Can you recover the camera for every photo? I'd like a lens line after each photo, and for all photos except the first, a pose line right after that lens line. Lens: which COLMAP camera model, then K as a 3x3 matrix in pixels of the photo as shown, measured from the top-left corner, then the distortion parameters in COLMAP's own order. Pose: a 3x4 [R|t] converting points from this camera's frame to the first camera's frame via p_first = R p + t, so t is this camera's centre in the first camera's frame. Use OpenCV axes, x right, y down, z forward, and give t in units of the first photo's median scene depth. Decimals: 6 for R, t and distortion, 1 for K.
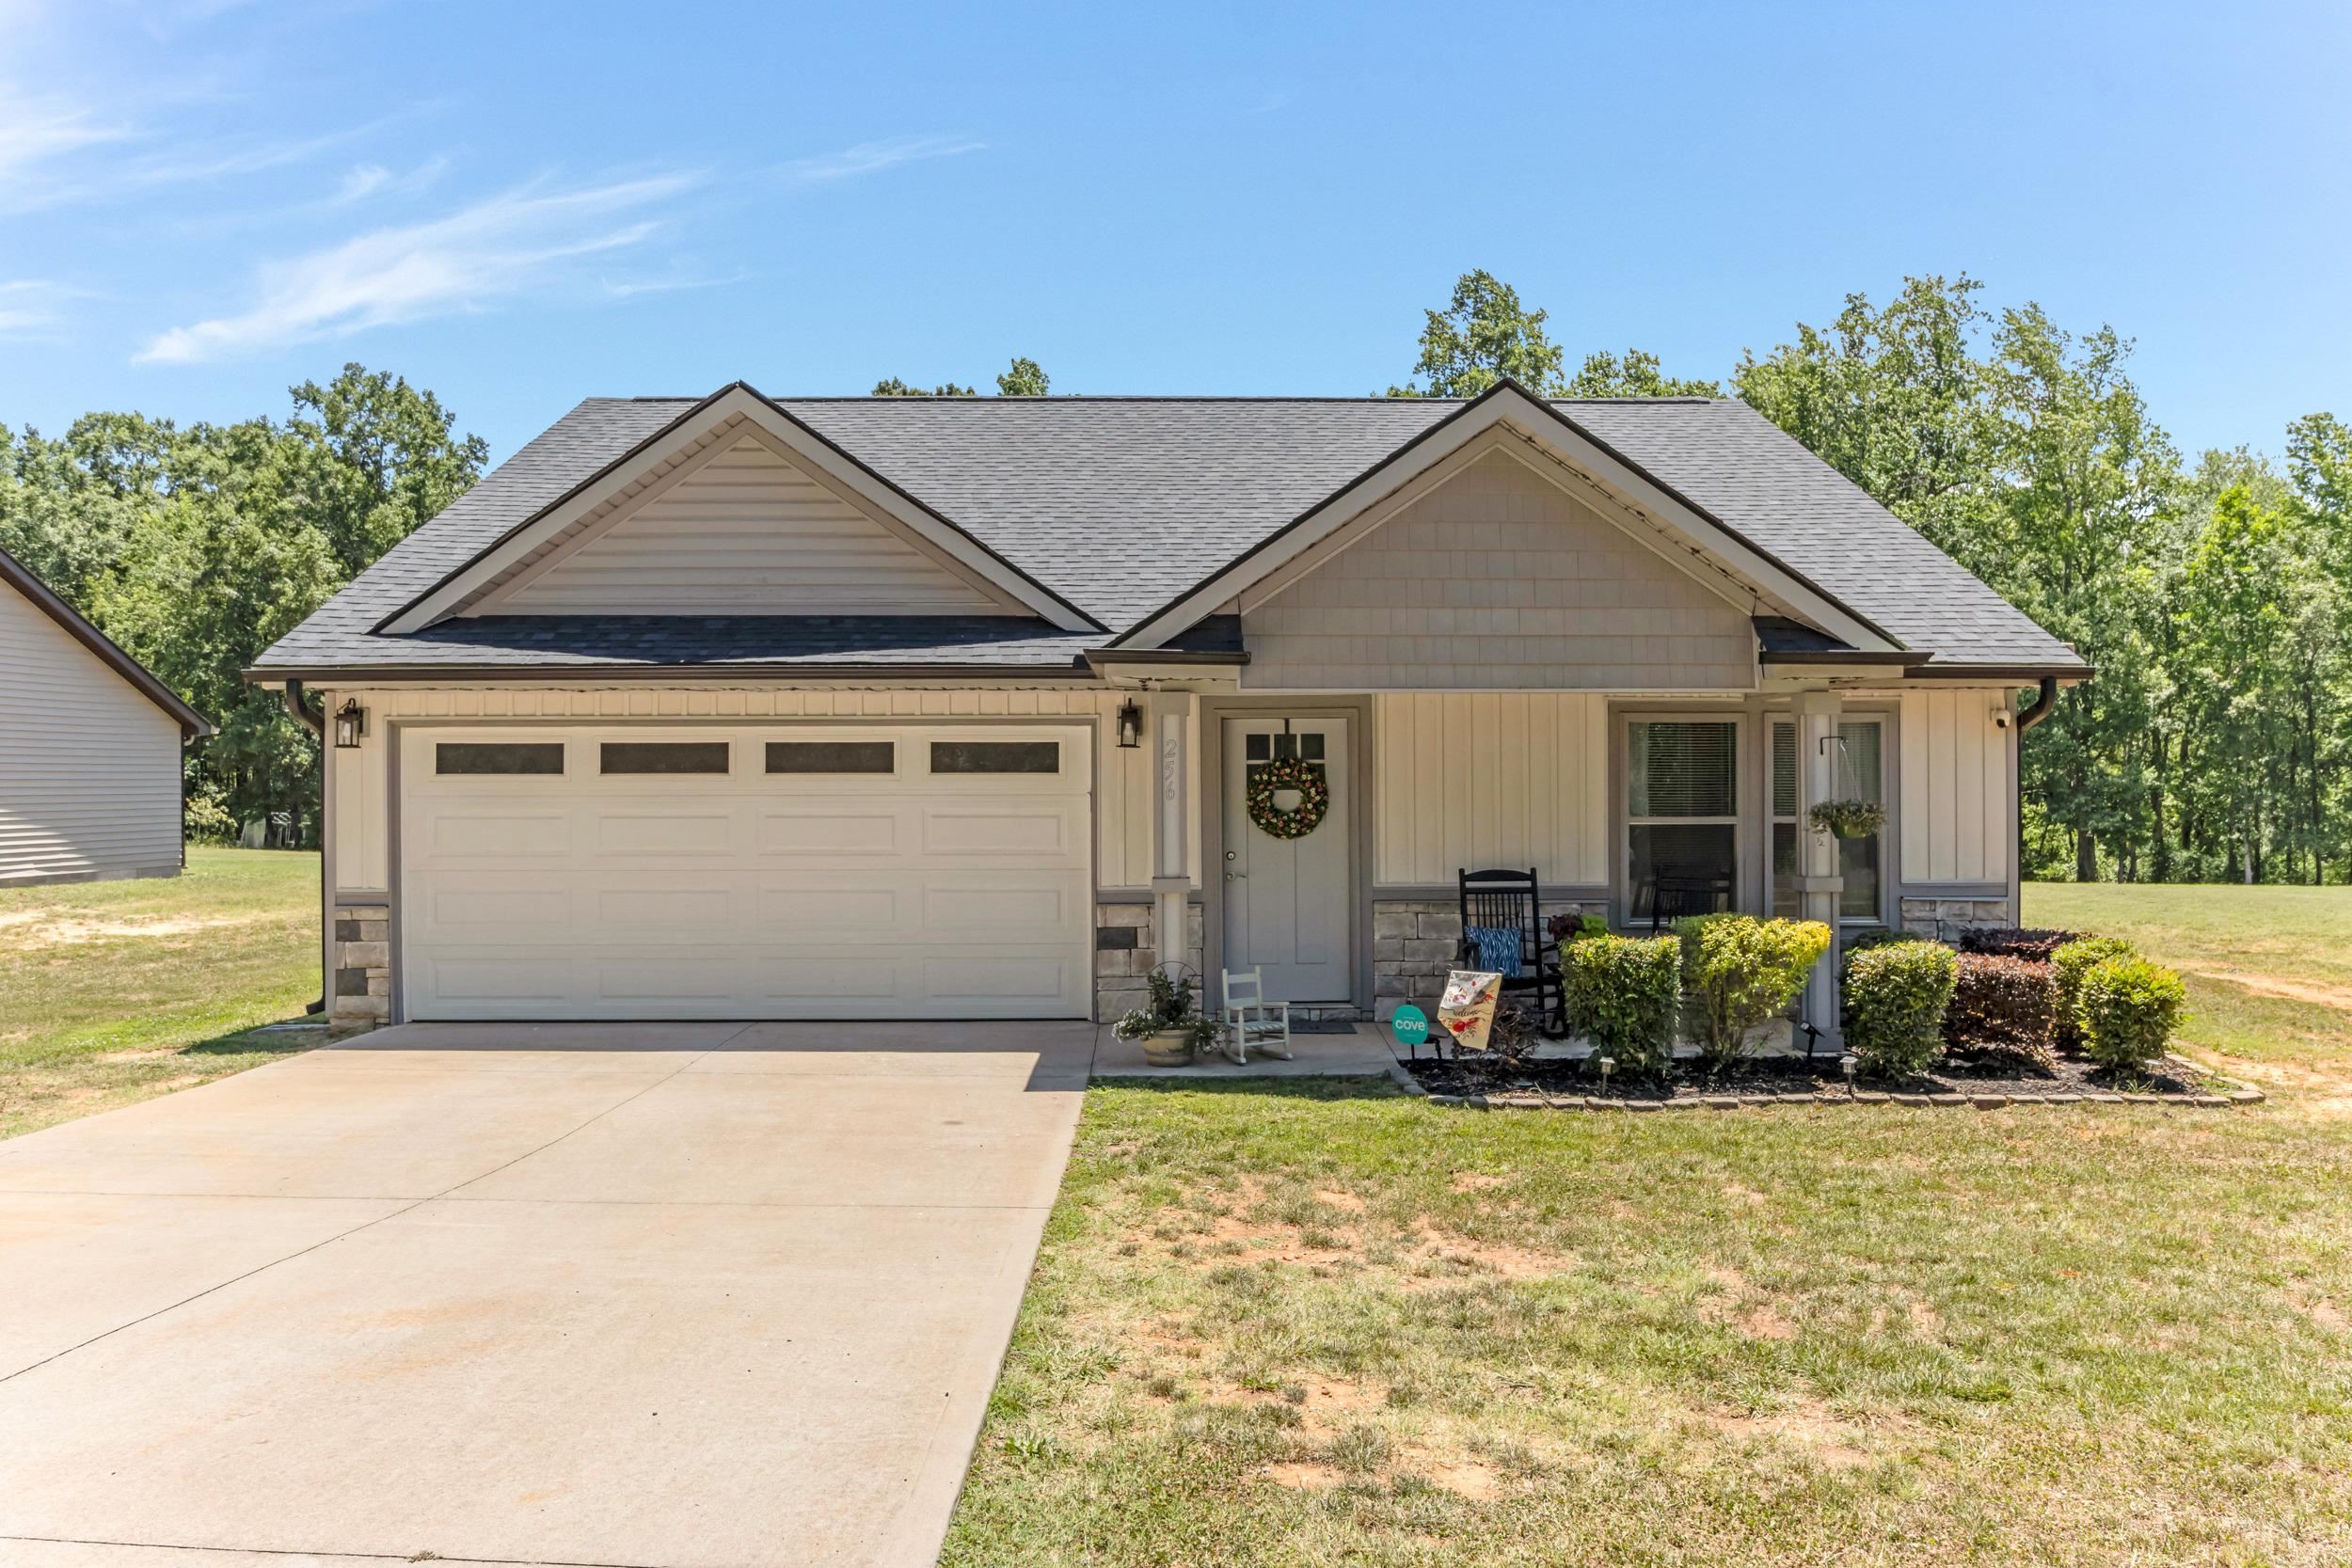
lens RADIAL K [[1635.5, 0, 1185.0], [0, 1635.5, 787.1], [0, 0, 1]] dist [-0.031409, 0.000119]
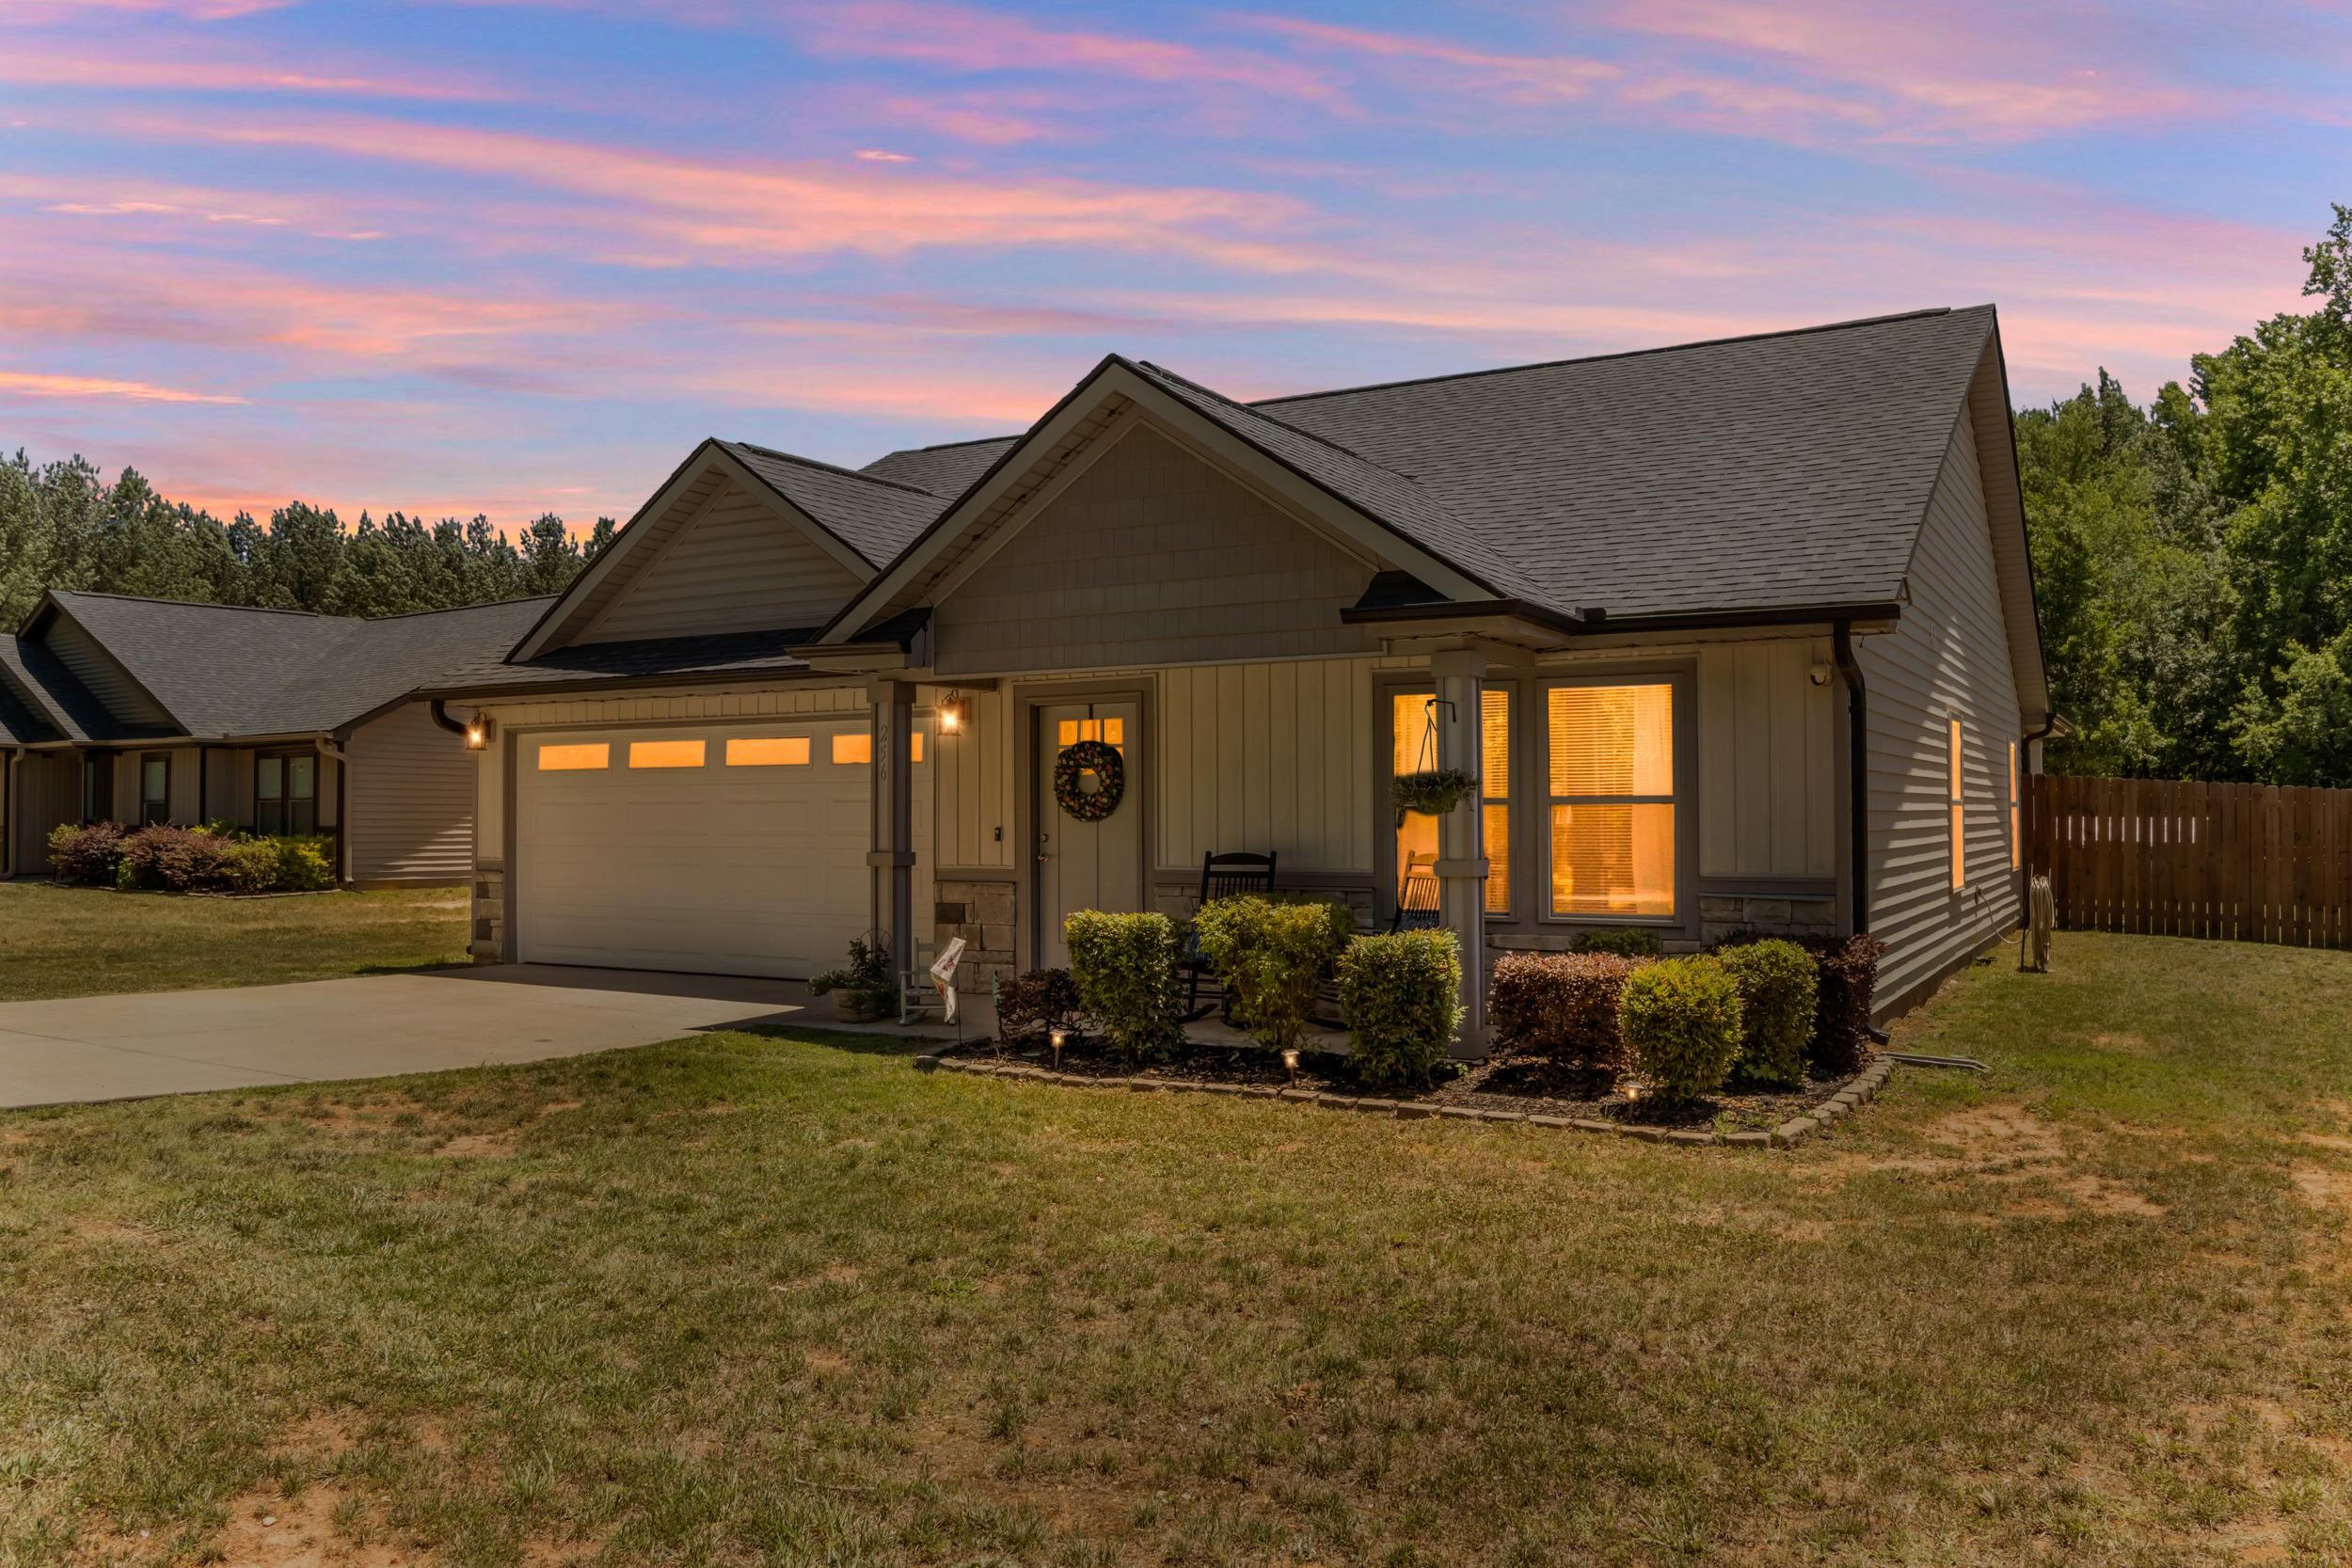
lens RADIAL K [[1728.7, 0, 1172.0], [0, 1728.7, 779.2], [0, 0, 1]] dist [-0.015593, -0.000604]
pose [[0.848452, -0.011389, -0.529150, 0.682461], [0.001417, 0.999814, -0.019246, 0.026152], [0.529271, 0.015579, 0.848310, 0.111498]]
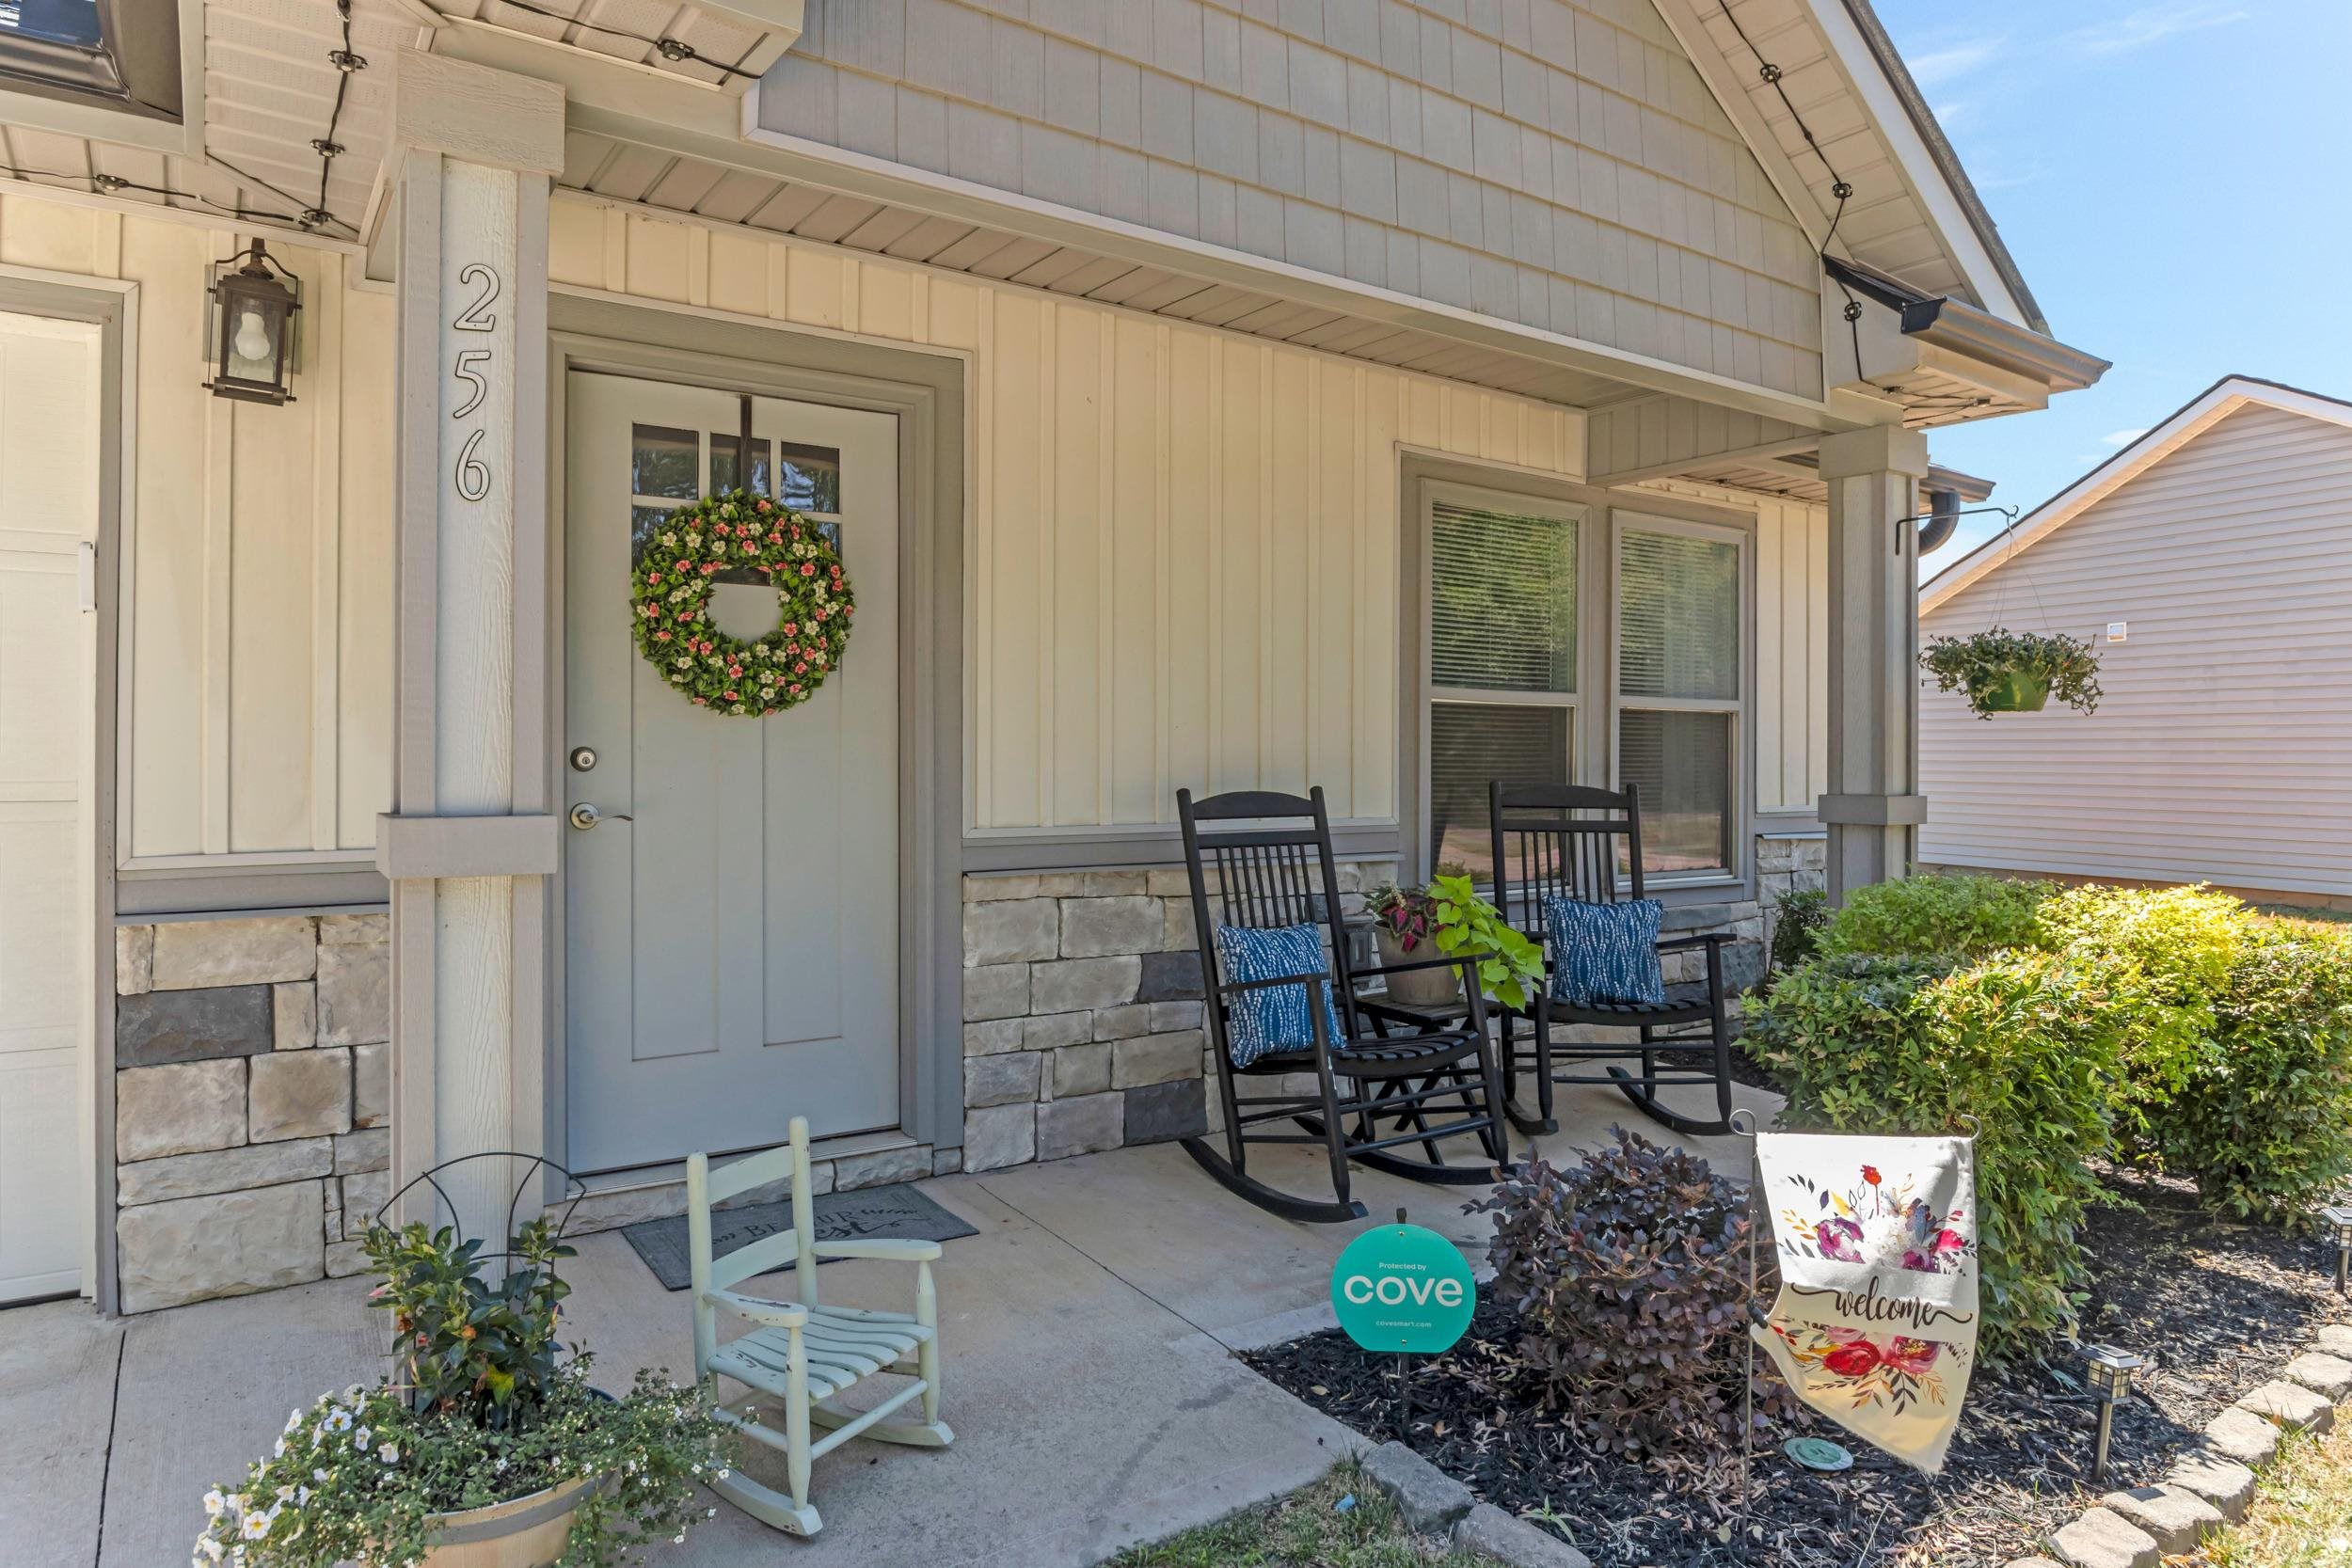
lens RADIAL K [[1438.6, 0, 1180.3], [0, 1438.6, 753.9], [0, 0, 1]] dist [-0.015408, 0.000148]
pose [[0.836759, 0.008461, 0.547506, -0.034102], [-0.006867, 0.999964, -0.004957, 0.041801], [-0.547528, 0.000388, 0.836787, 0.675153]]
